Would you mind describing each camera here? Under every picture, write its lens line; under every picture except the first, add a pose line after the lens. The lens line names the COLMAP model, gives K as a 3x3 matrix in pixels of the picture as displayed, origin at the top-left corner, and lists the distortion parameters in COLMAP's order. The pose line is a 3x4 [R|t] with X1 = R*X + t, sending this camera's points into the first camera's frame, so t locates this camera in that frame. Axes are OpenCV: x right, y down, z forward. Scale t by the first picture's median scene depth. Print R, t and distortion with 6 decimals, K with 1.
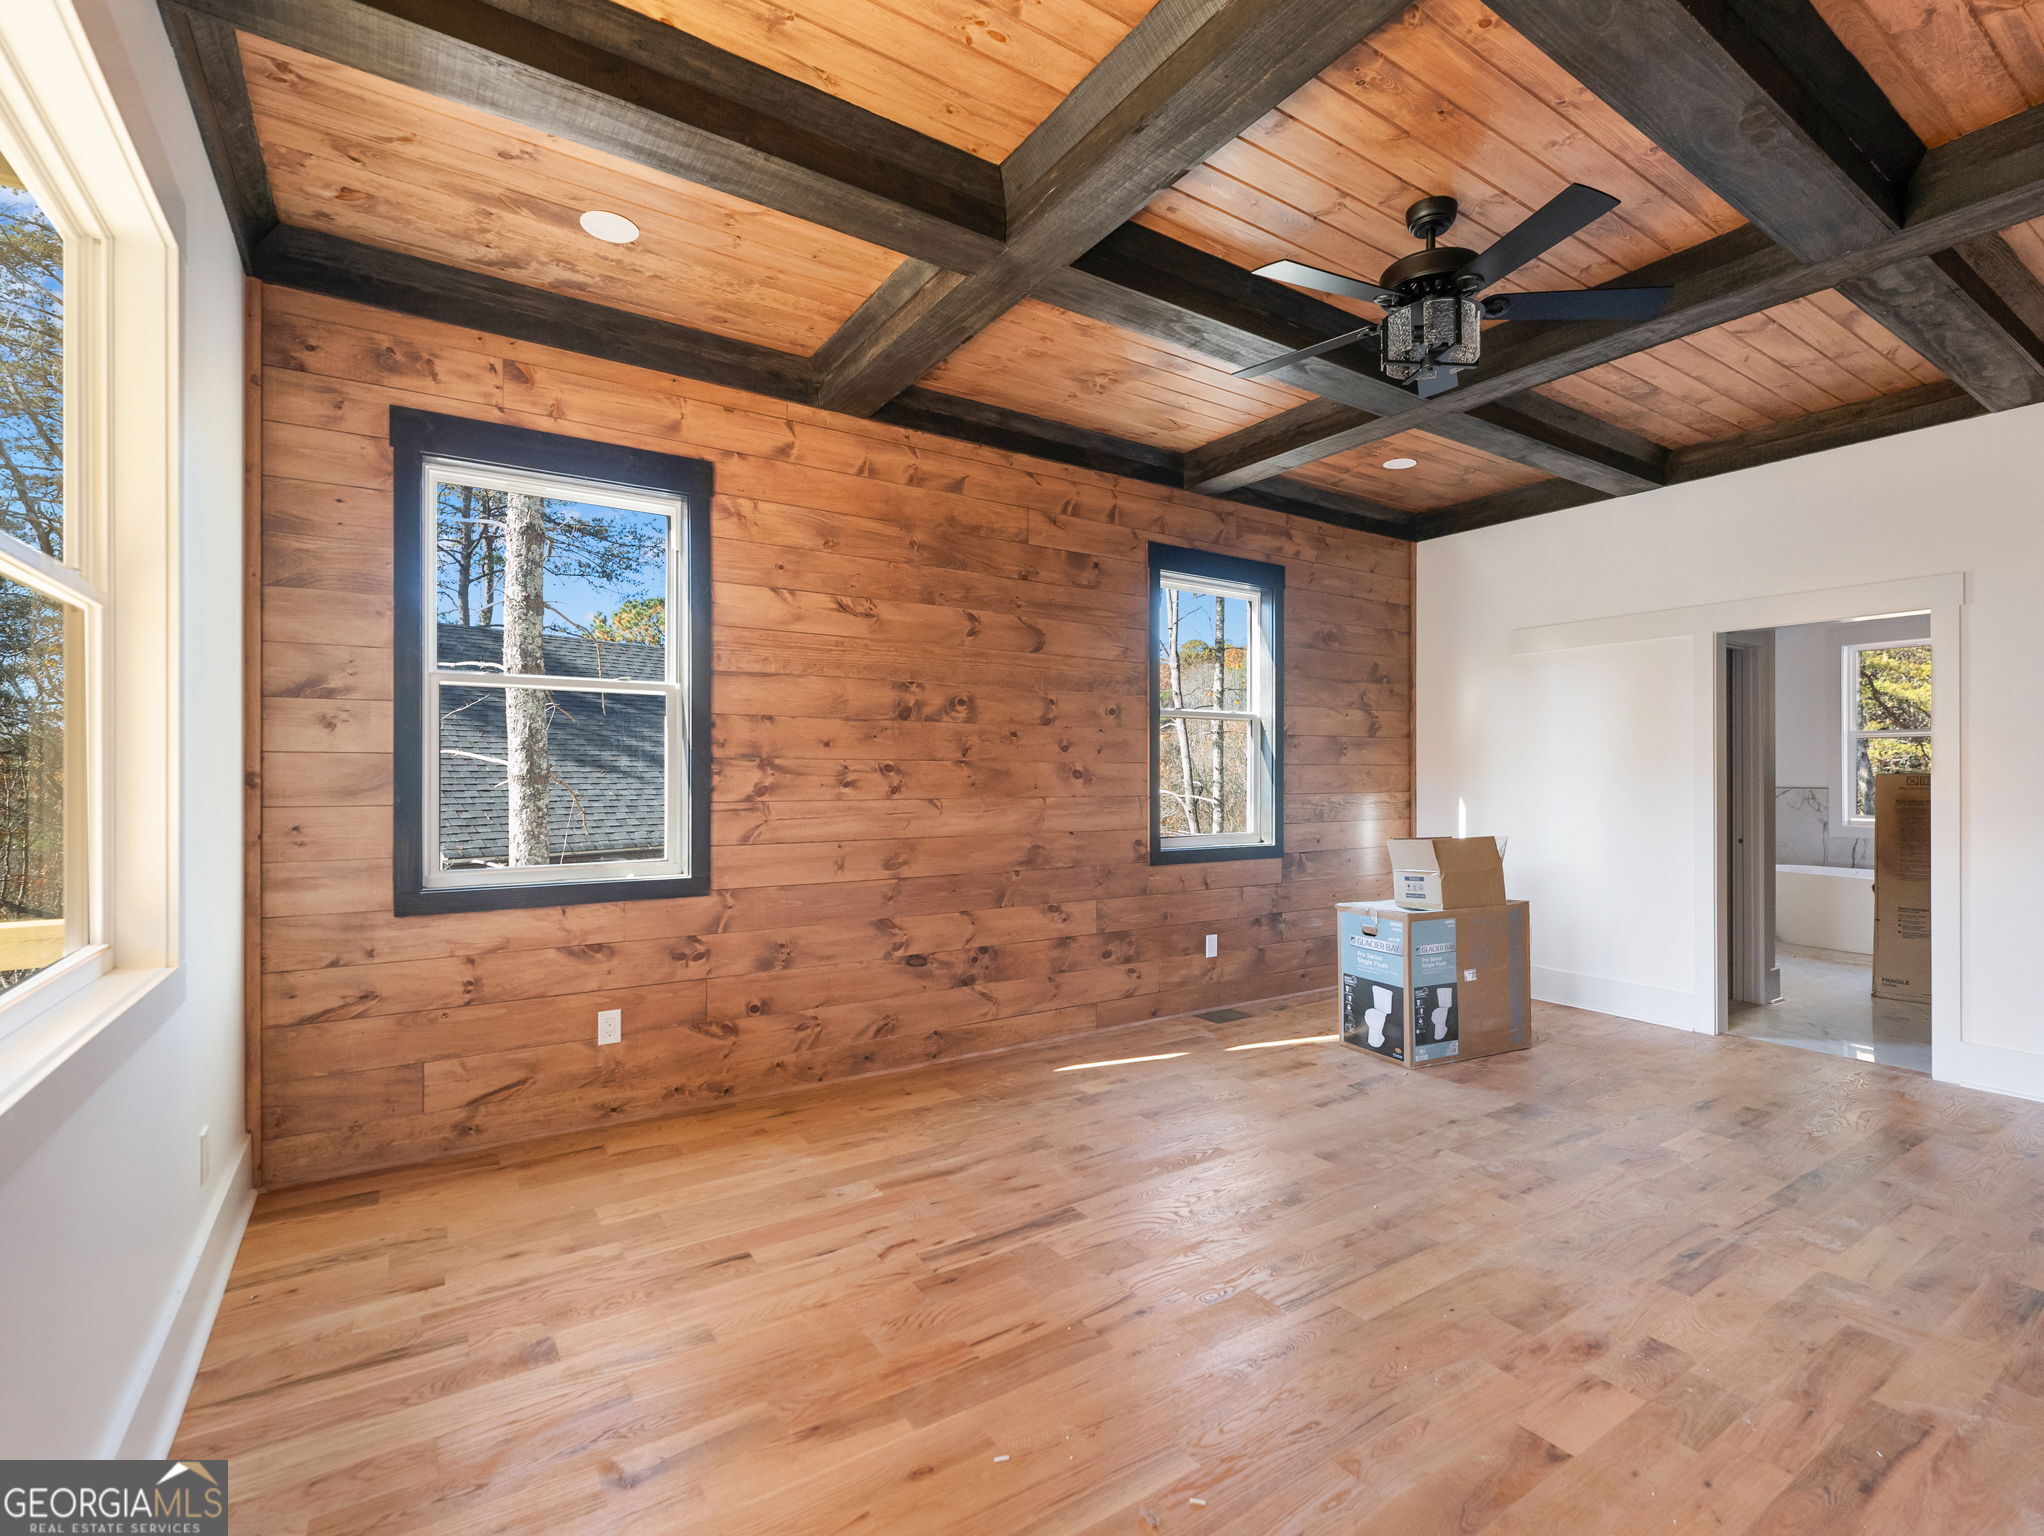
lens RADIAL K [[951.2, 0, 1018.2], [0, 951.2, 775.2], [0, 0, 1]] dist [-0.004103, 0.001155]
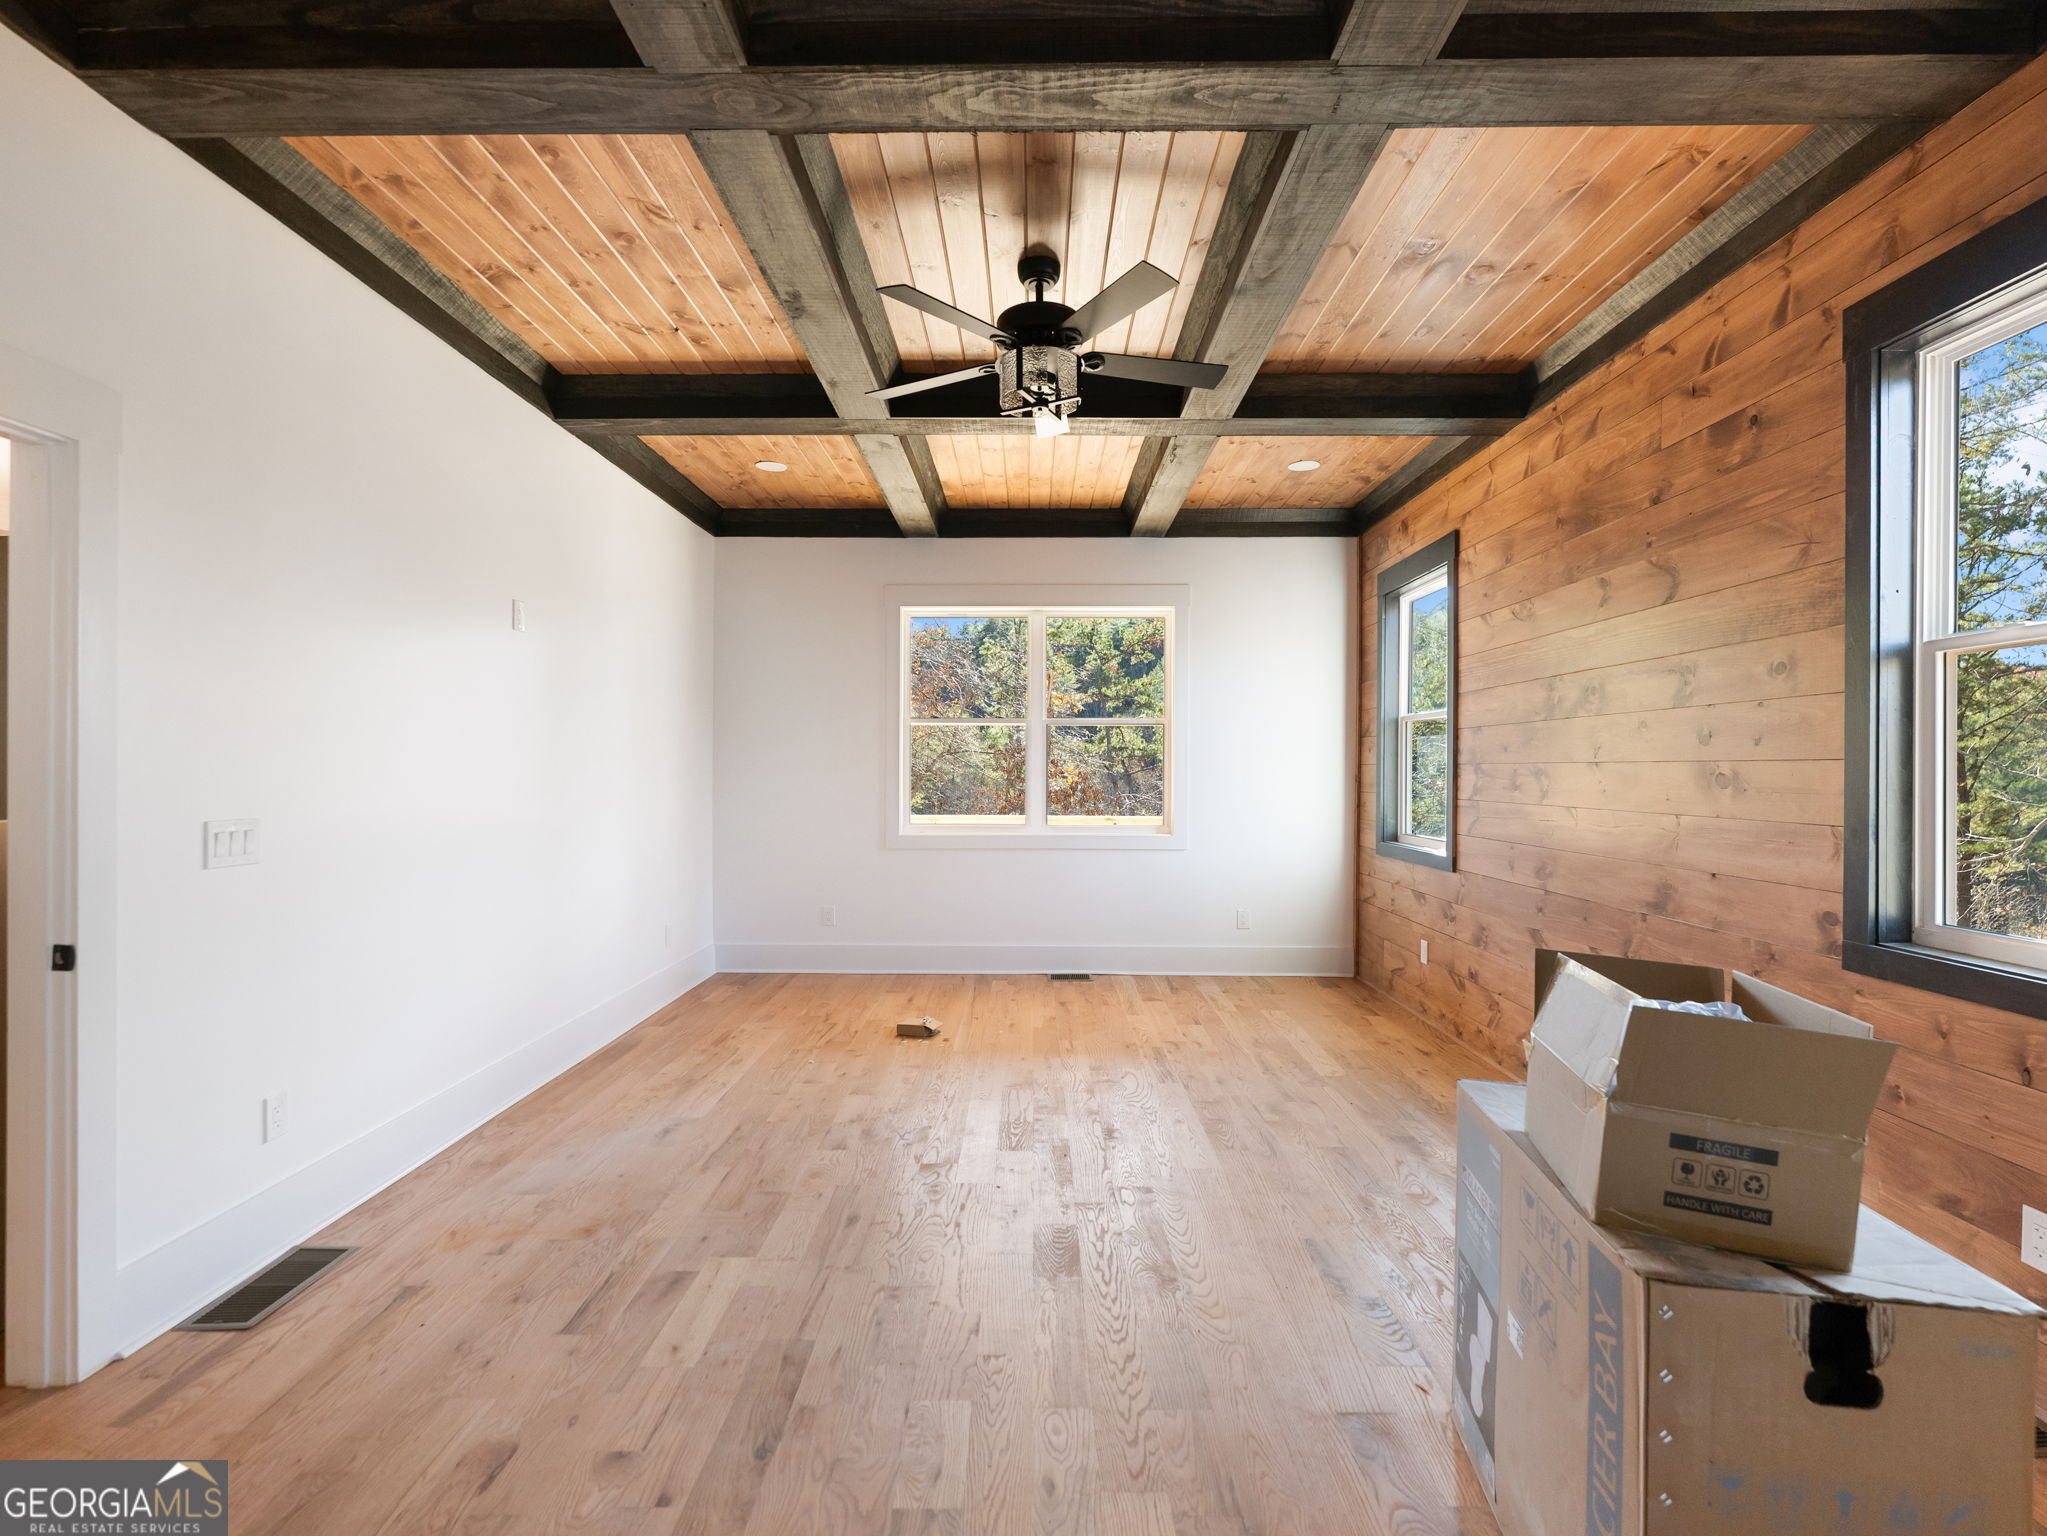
lens RADIAL K [[952.6, 0, 1021.2], [0, 952.6, 768.5], [0, 0, 1]] dist [-0.004103, 0.001155]
pose [[-0.566887, -0.006070, -0.823773, 0.902082], [-0.007977, 0.999966, -0.001879, -0.004530], [0.823757, 0.005506, -0.566916, 1.070450]]
